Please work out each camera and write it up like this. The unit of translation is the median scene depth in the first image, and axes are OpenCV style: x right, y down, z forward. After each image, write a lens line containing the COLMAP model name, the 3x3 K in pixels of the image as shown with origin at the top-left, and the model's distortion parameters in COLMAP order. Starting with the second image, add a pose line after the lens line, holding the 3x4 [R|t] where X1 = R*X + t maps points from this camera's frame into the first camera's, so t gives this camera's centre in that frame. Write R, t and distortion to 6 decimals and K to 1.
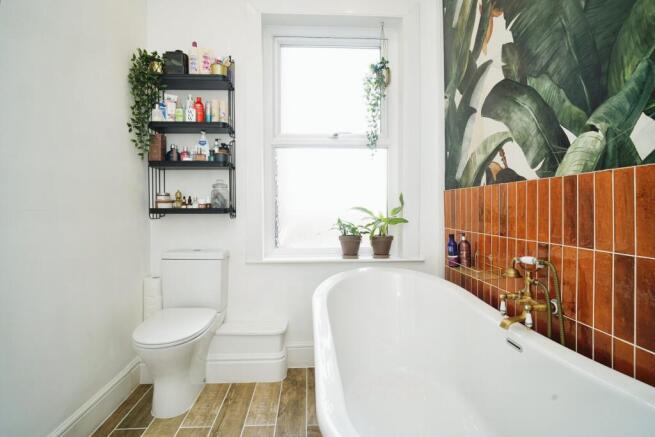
lens RADIAL K [[306.6, 0, 326.0], [0, 306.6, 205.2], [0, 0, 1]] dist [-0.010793, 0.004279]
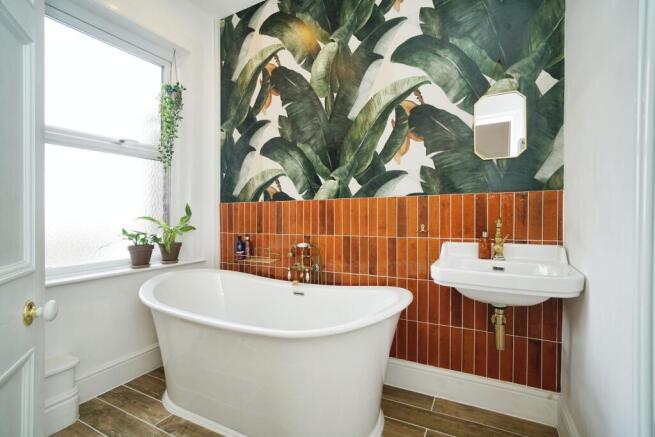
lens RADIAL K [[306.6, 0, 324.2], [0, 306.6, 214.2], [0, 0, 1]] dist [-0.010793, 0.004279]
pose [[0.522958, -0.000043, 0.852358, -0.605185], [0.001108, 0.999999, -0.000630, -0.001133], [-0.852358, 0.001274, 0.522958, -0.041671]]
